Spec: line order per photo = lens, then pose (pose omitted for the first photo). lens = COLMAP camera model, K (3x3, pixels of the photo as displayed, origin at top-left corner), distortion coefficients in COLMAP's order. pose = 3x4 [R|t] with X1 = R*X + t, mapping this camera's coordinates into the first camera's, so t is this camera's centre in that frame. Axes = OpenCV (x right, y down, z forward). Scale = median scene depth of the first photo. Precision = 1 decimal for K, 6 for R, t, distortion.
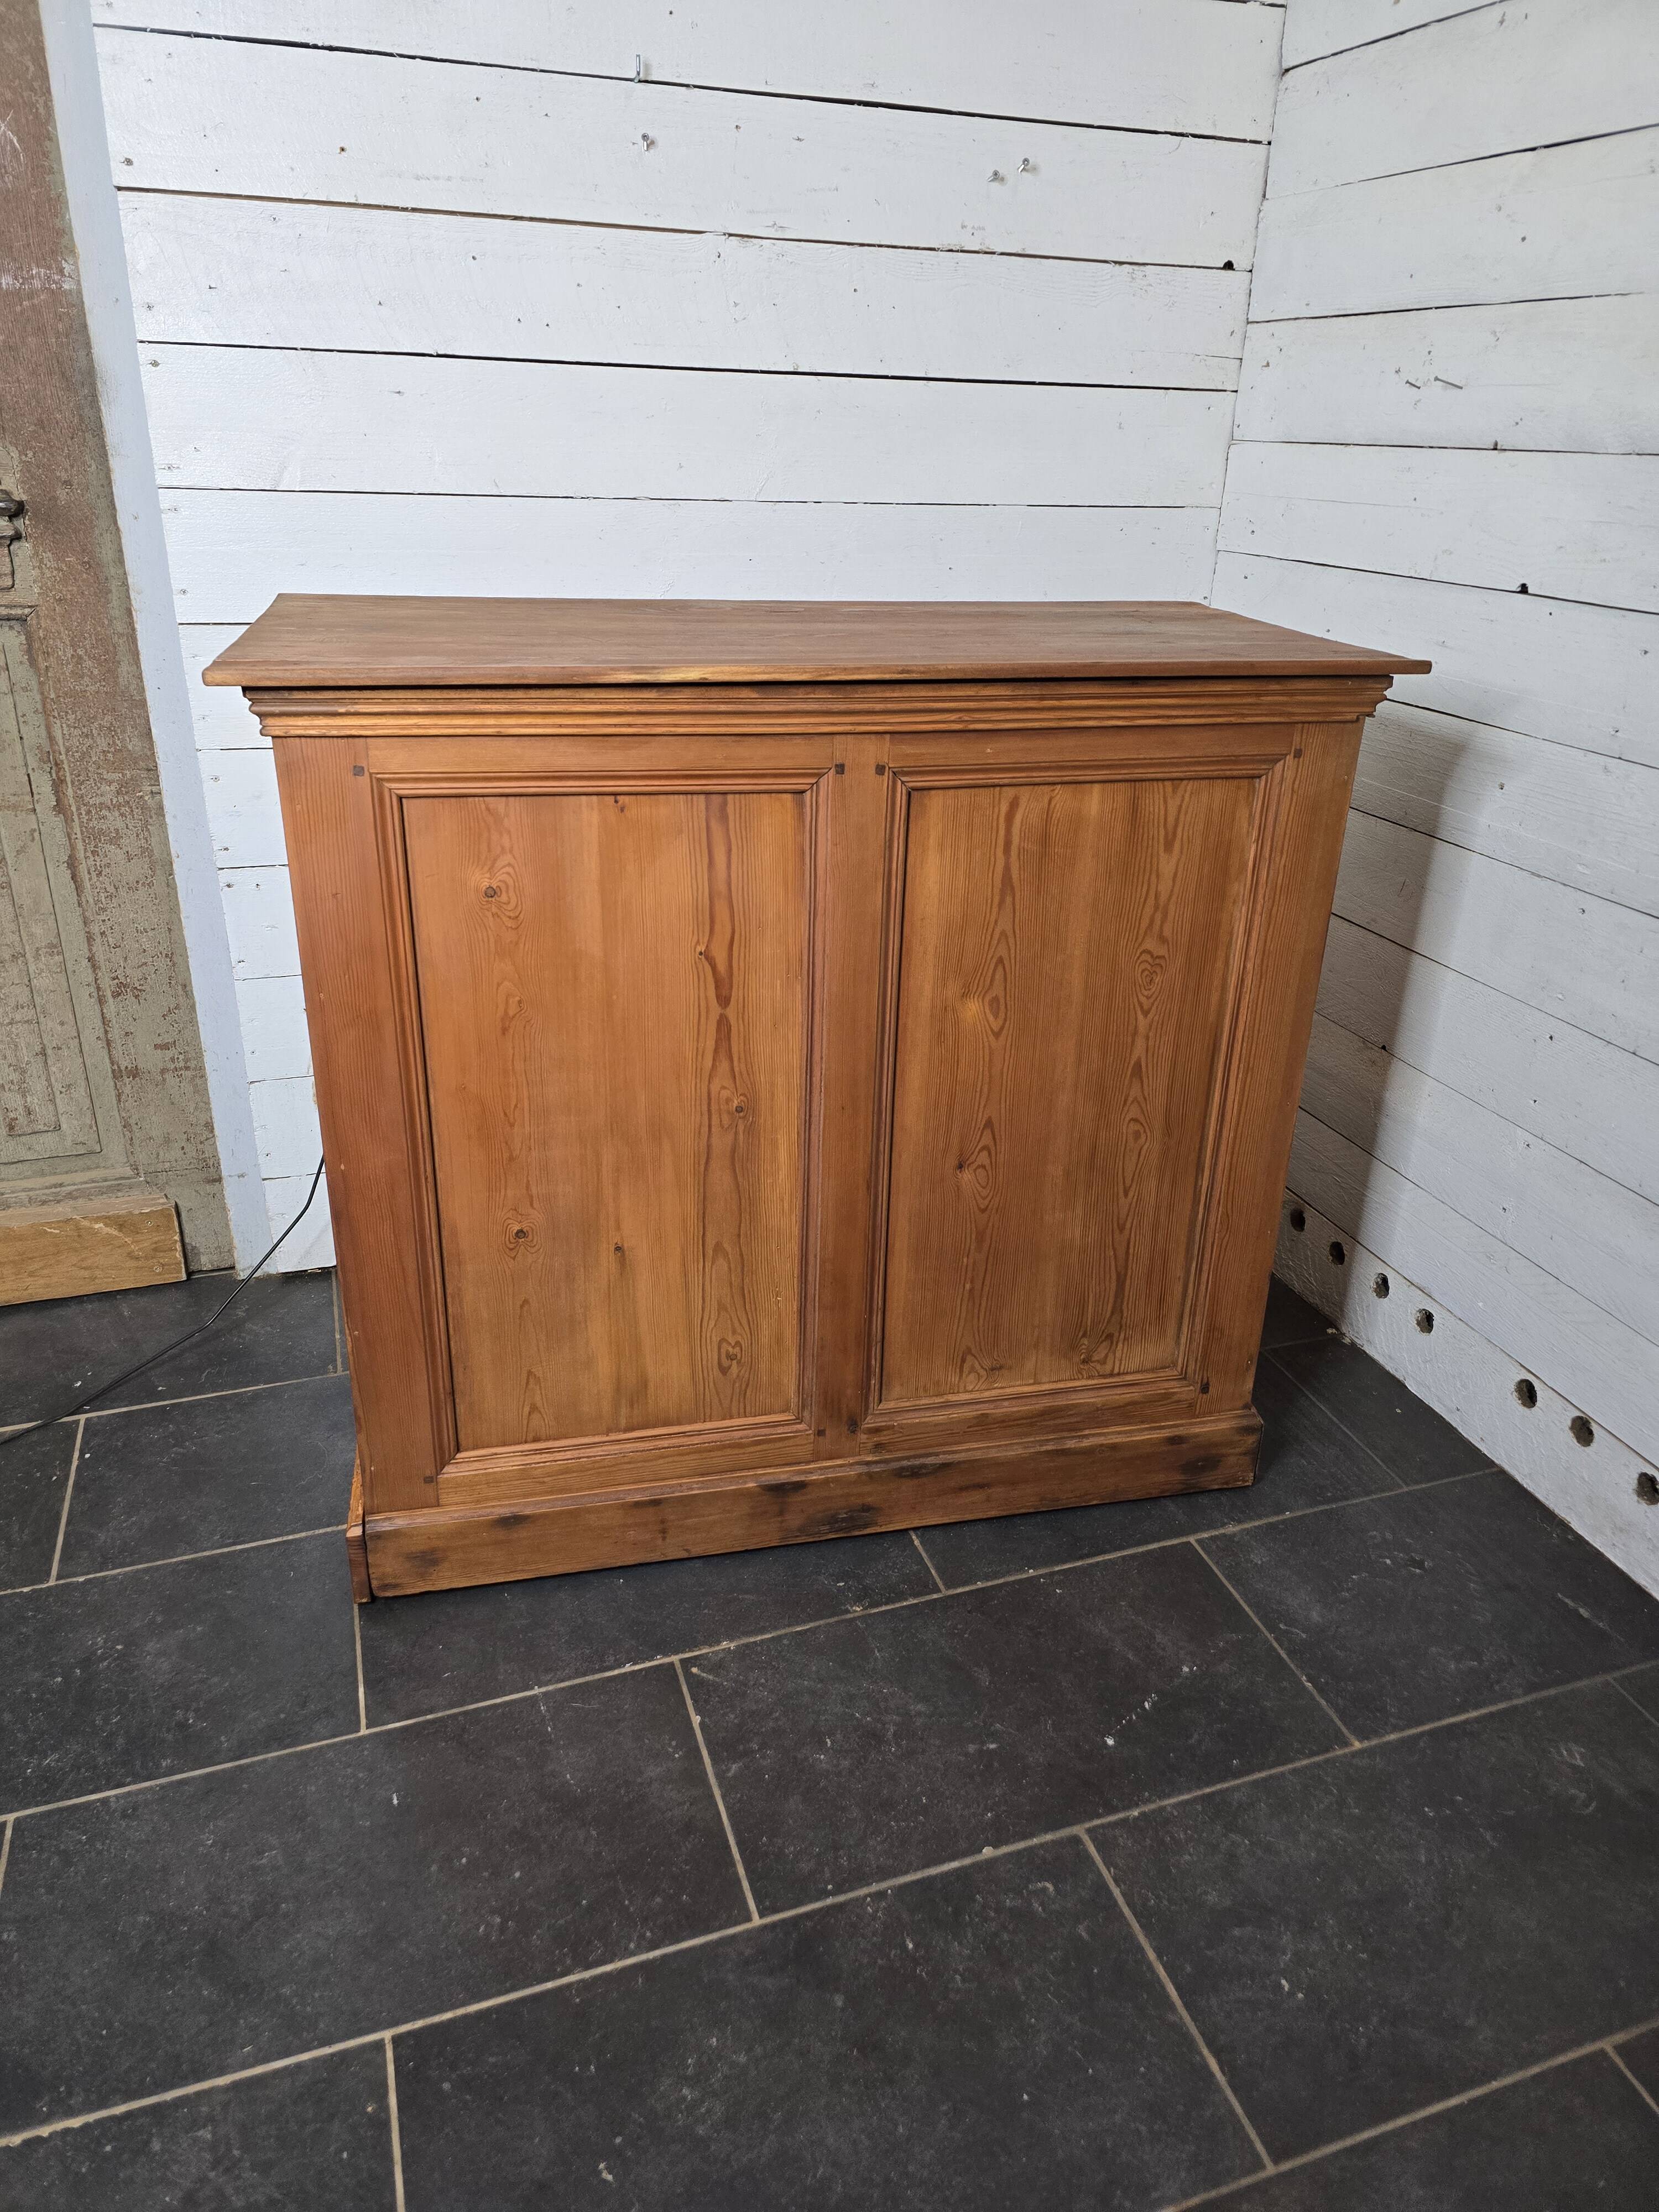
lens RADIAL K [[1483.7, 0, 833.5], [0, 1483.7, 1076.6], [0, 0, 1]] dist [0.051473, -0.052651]
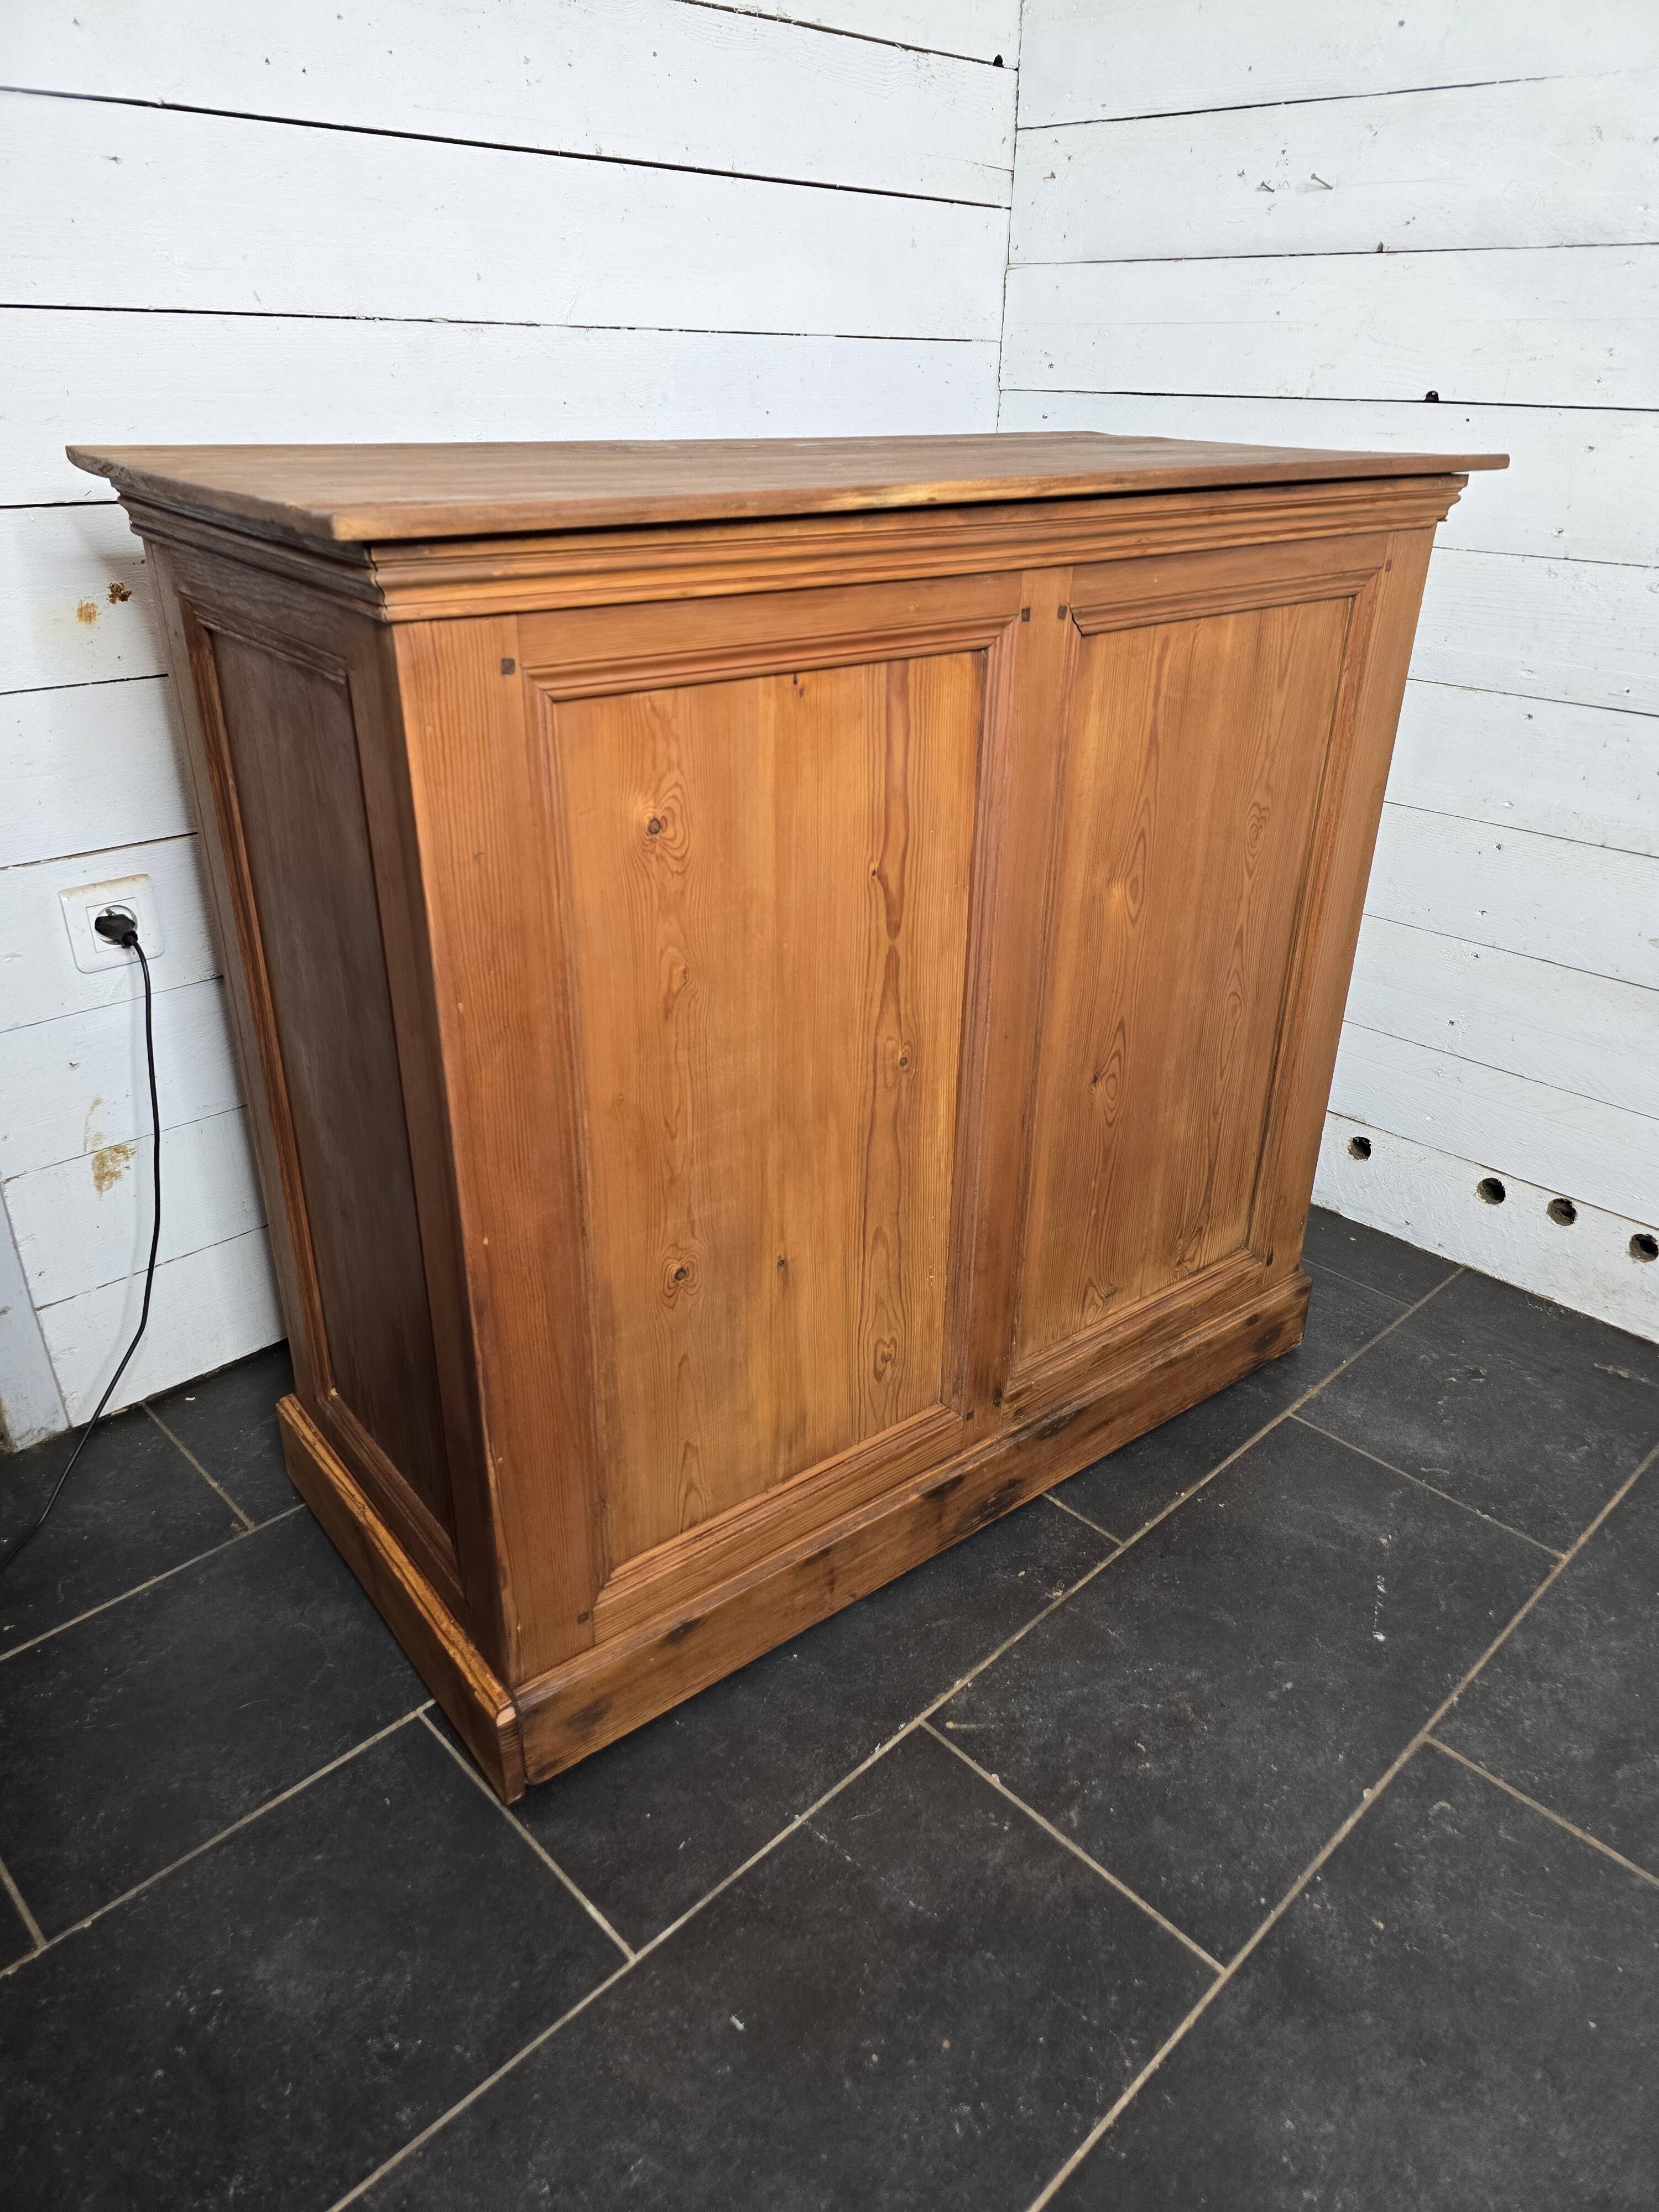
lens RADIAL K [[1483.7, 0, 831.3], [0, 1483.7, 1103.2], [0, 0, 1]] dist [0.051473, -0.052651]
pose [[0.902675, -0.204122, 0.378829, -0.423054], [0.180623, 0.978759, 0.096987, -0.042379], [-0.390580, -0.019123, 0.920371, 0.270648]]
